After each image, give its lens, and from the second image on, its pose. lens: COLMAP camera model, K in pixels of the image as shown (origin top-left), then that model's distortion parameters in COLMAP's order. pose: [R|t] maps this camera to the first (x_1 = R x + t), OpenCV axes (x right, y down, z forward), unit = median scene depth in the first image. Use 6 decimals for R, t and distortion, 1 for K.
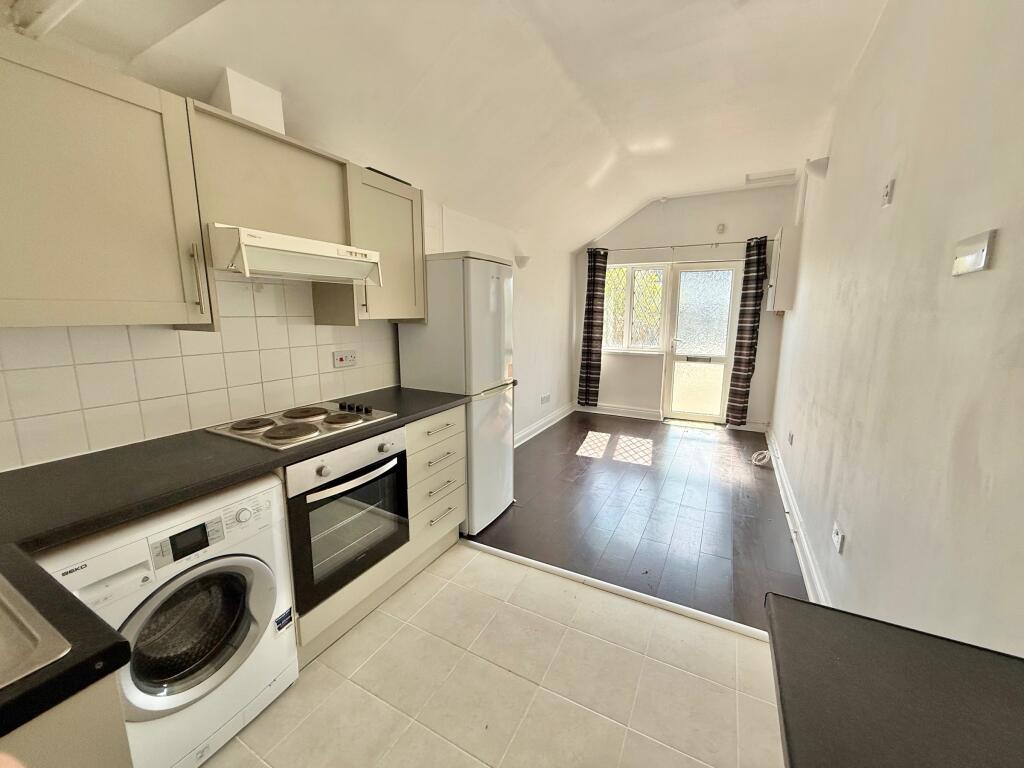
lens RADIAL K [[412.6, 0, 507.8], [0, 412.6, 381.6], [0, 0, 1]] dist [-0.001157, 0.000500]
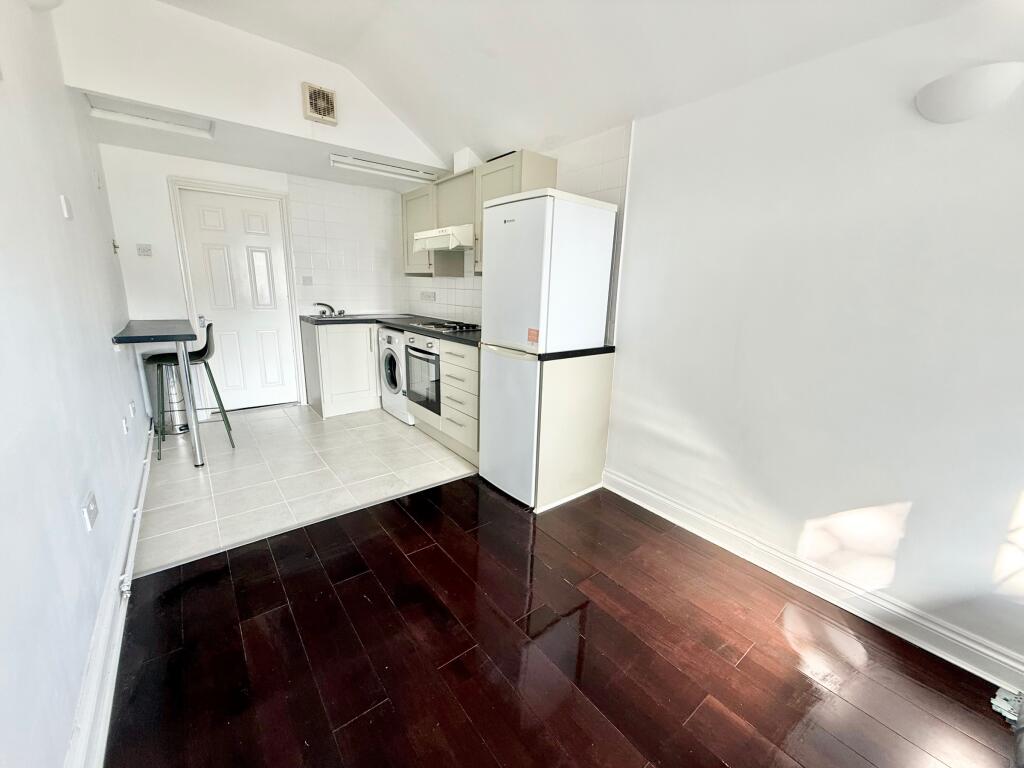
lens RADIAL K [[412.6, 0, 512.5], [0, 412.6, 382.4], [0, 0, 1]] dist [-0.001157, 0.000500]
pose [[-0.401040, 0.195901, -0.894868, 1.316325], [-0.181193, 0.940603, 0.287115, -0.293553], [0.897962, 0.277289, -0.341724, 2.256427]]
